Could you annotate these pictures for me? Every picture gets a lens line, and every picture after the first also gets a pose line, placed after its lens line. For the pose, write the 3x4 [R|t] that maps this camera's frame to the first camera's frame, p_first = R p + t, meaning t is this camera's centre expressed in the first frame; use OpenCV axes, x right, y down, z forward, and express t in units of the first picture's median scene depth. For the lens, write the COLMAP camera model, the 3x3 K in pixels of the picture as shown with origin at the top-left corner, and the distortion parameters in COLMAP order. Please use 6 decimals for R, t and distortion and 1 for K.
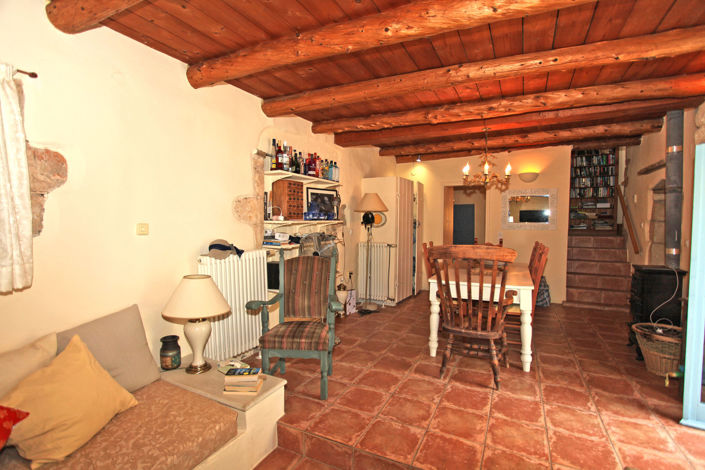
lens RADIAL K [[341.0, 0, 353.9], [0, 341.0, 236.6], [0, 0, 1]] dist [-0.071388, 0.031514]
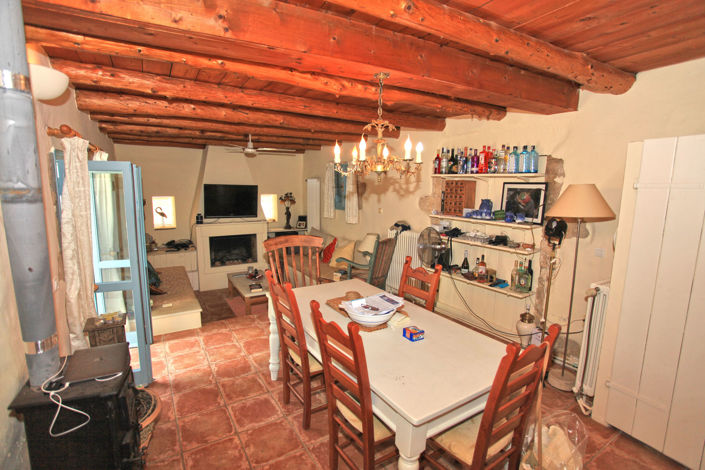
lens RADIAL K [[341.0, 0, 353.9], [0, 341.0, 236.6], [0, 0, 1]] dist [-0.071388, 0.031514]
pose [[-0.526588, 0.117075, -0.842020, 1.475357], [-0.059668, 0.982939, 0.173984, -0.245485], [0.848024, 0.141860, -0.510618, 2.056020]]
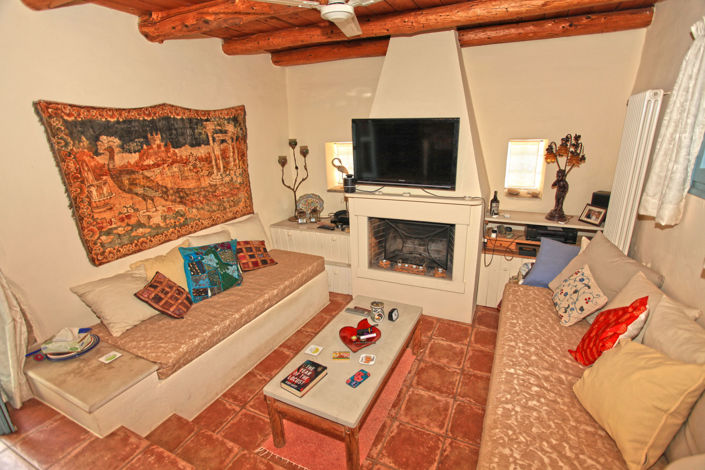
lens RADIAL K [[341.0, 0, 353.9], [0, 341.0, 236.6], [0, 0, 1]] dist [-0.071388, 0.031514]
pose [[-0.999568, 0.027377, -0.010674, -0.071273], [0.021876, 0.935854, 0.351708, -0.162910], [0.019618, 0.351323, -0.936049, 1.179100]]
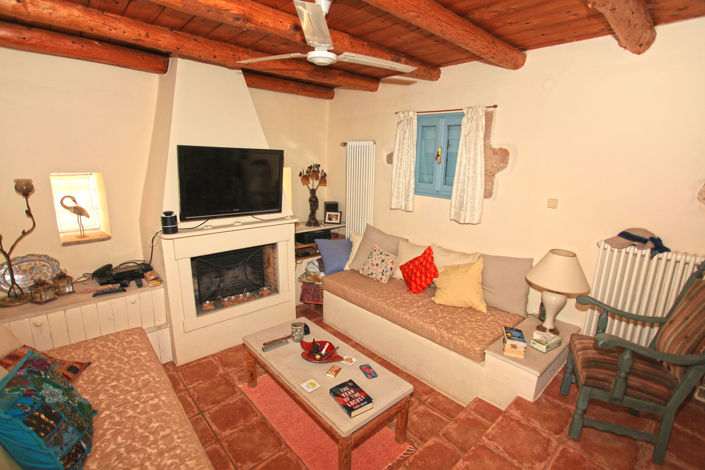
lens RADIAL K [[341.0, 0, 353.9], [0, 341.0, 236.6], [0, 0, 1]] dist [-0.071388, 0.031514]
pose [[-0.365380, 0.202282, -0.908614, 0.762184], [-0.072575, 0.966942, 0.244452, -0.148221], [0.928025, 0.155260, -0.338620, 0.737823]]
